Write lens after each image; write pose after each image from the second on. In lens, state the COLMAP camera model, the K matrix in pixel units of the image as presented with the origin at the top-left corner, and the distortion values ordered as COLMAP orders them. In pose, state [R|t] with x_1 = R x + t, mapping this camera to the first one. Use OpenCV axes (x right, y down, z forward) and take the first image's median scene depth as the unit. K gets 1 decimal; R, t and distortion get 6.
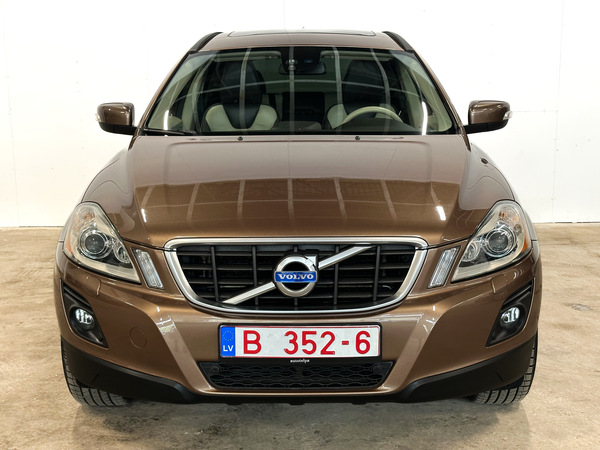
lens RADIAL K [[857.9, 0, 300.0], [0, 857.9, 225.0], [0, 0, 1]] dist [0.155859, 0.002093]
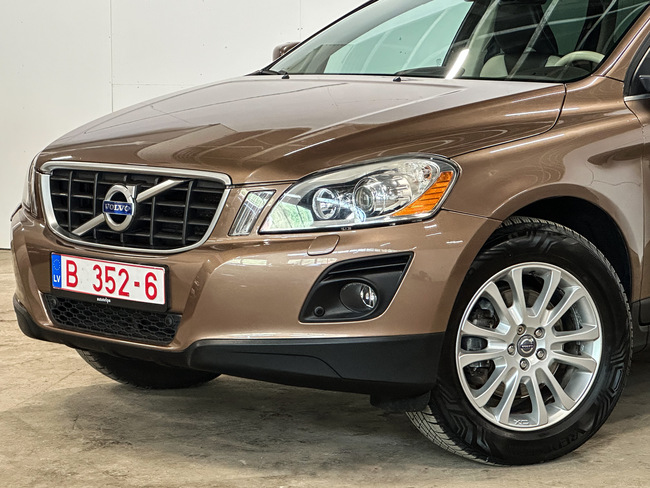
lens RADIAL K [[1846.1, 0, 325.0], [0, 1846.1, 244.0], [0, 0, 1]] dist [-0.043378, -0.502149]
pose [[0.728257, 0.084778, -0.680040, 1.457102], [-0.137134, 0.990276, -0.023403, 0.112441], [0.671444, 0.110301, 0.732801, -0.257846]]
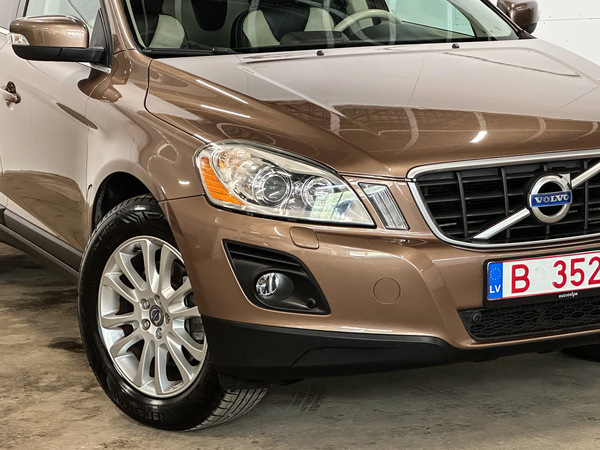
lens RADIAL K [[1786.4, 0, 300.0], [0, 1786.4, 225.0], [0, 0, 1]] dist [0.020047, 0.110655]
pose [[0.897943, -0.084783, 0.431868, -1.001369], [0.096643, 0.995304, -0.005546, 0.071410], [-0.429369, 0.046717, 0.901920, -0.500258]]
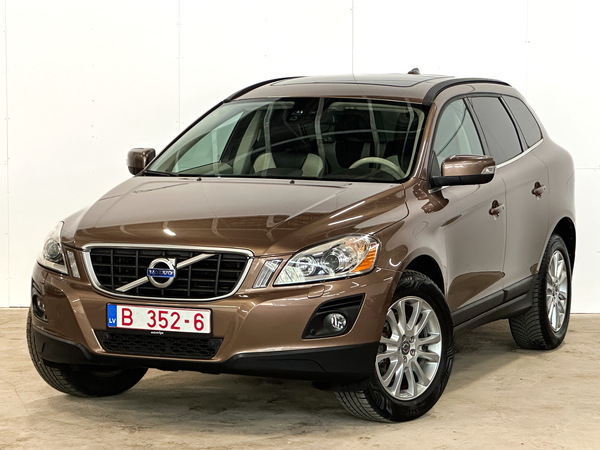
lens RADIAL K [[1938.2, 0, 300.0], [0, 1938.2, 225.0], [0, 0, 1]] dist [-0.226906, -0.532868]
pose [[0.931506, 0.042972, -0.361179, 1.323003], [-0.080347, 0.992776, -0.089104, 0.242732], [0.354741, 0.112021, 0.928229, -1.819509]]
